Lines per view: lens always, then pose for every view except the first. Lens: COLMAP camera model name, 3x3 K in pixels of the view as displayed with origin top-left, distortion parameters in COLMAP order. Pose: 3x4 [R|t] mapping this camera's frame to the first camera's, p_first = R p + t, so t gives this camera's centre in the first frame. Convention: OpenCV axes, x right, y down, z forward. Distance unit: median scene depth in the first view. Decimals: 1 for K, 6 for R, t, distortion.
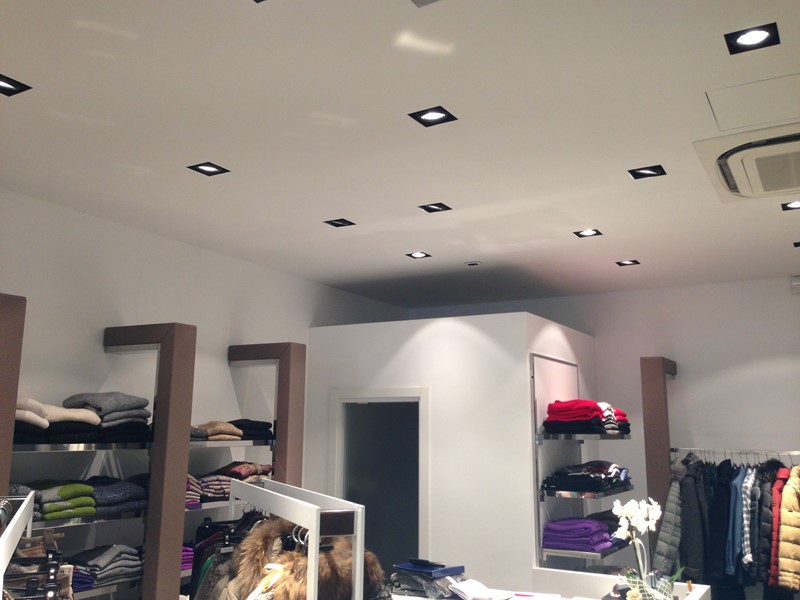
lens RADIAL K [[741.6, 0, 399.2], [0, 741.6, 297.8], [0, 0, 1]] dist [0.057965, 0.000000]
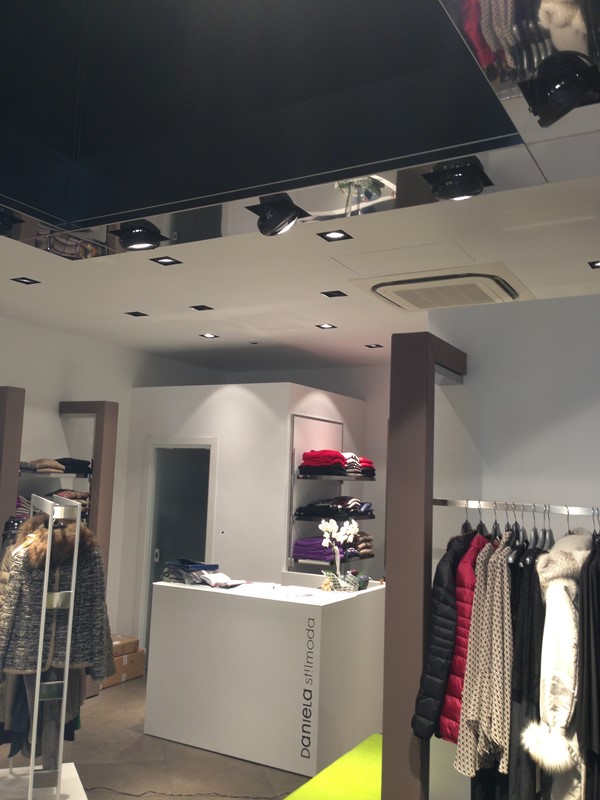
lens RADIAL K [[741.6, 0, 303.5], [0, 741.6, 404.2], [0, 0, 1]] dist [0.057965, 0.000000]
pose [[0.999441, 0.027884, 0.018434, 0.174665], [-0.029226, 0.996597, 0.077075, -0.044652], [-0.016223, -0.077571, 0.996855, -0.307147]]
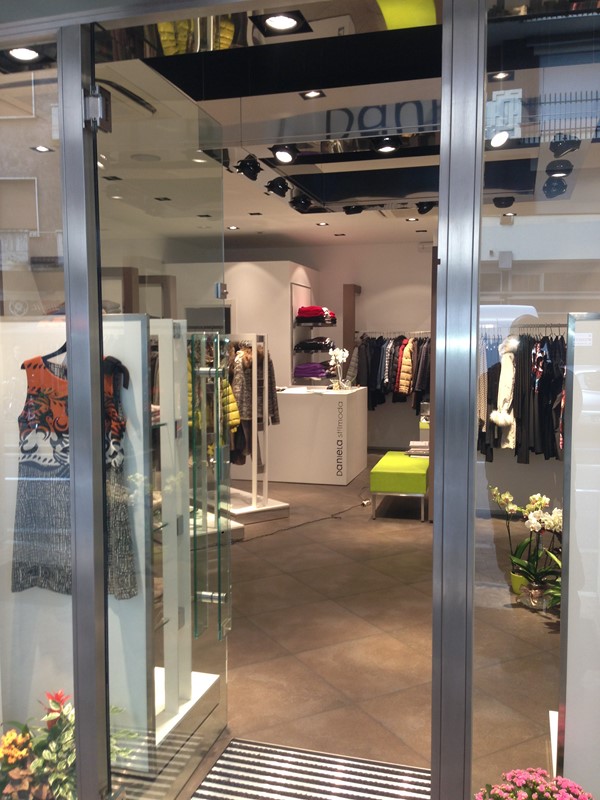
lens RADIAL K [[741.6, 0, 308.2], [0, 741.6, 401.4], [0, 0, 1]] dist [0.057965, 0.000000]
pose [[0.964153, -0.031177, 0.263510, -0.306442], [-0.036984, 0.967591, 0.249799, -0.113335], [-0.262758, -0.250590, 0.931753, -0.920174]]
